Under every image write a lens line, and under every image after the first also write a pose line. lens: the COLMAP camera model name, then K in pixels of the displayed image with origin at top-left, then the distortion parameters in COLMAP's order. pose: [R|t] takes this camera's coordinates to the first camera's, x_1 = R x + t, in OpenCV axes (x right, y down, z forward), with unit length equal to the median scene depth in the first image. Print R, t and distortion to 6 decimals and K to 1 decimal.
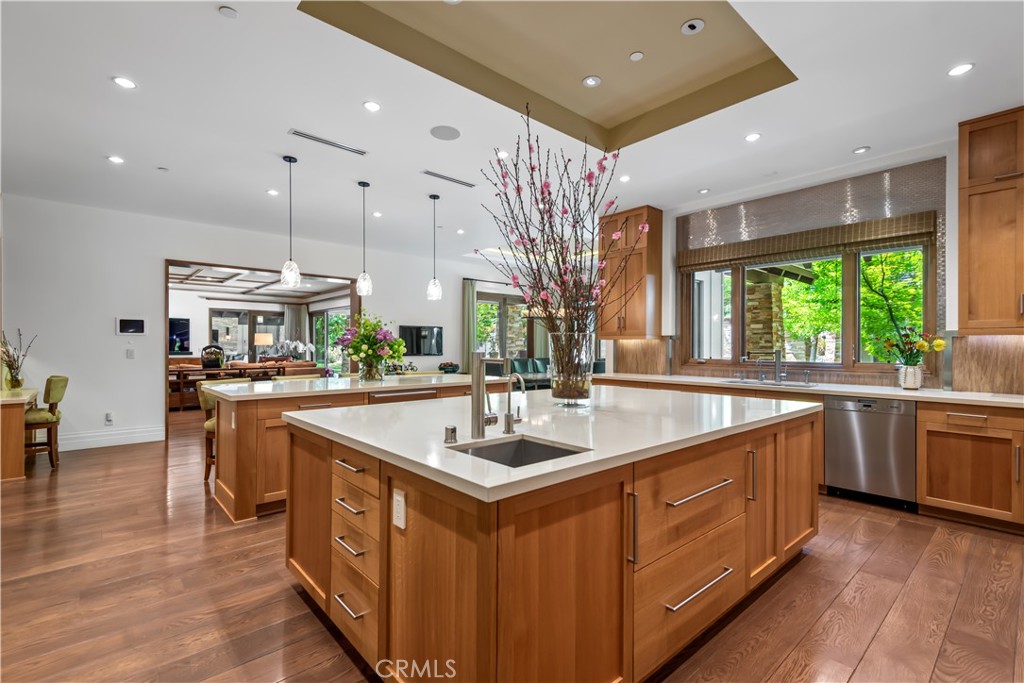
lens RADIAL K [[465.7, 0, 516.4], [0, 465.7, 348.0], [0, 0, 1]] dist [0.000421, -0.000493]
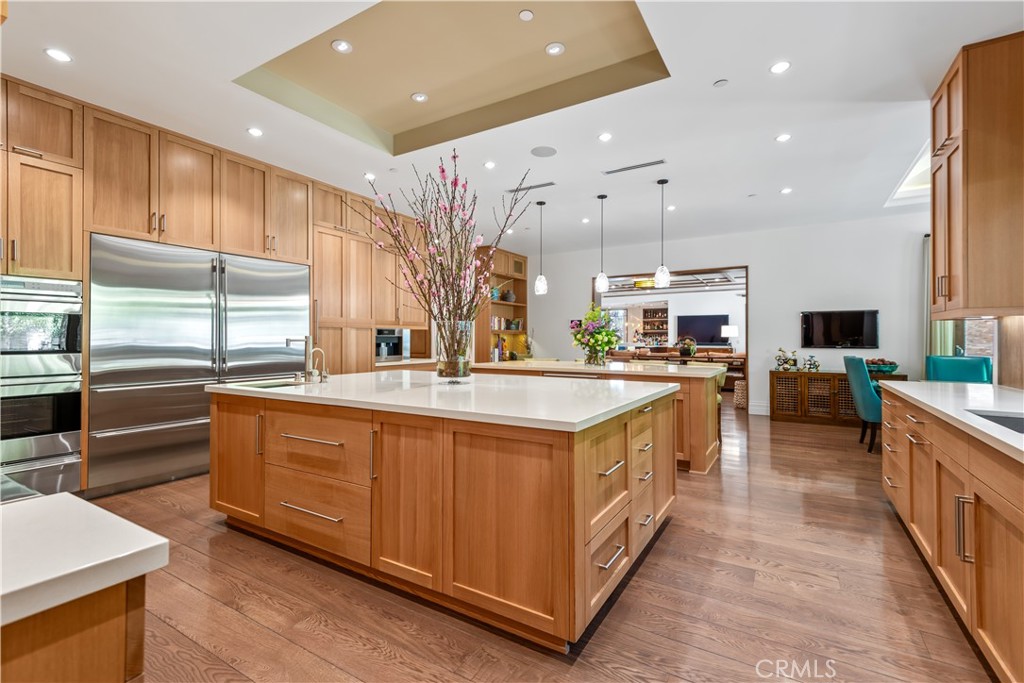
lens RADIAL K [[465.7, 0, 514.8], [0, 465.7, 338.8], [0, 0, 1]] dist [0.000421, -0.000493]
pose [[0.286916, -0.014357, -0.957848, 1.259248], [0.004516, 0.999897, -0.013635, 0.029981], [0.957945, -0.000413, 0.286951, 0.806214]]
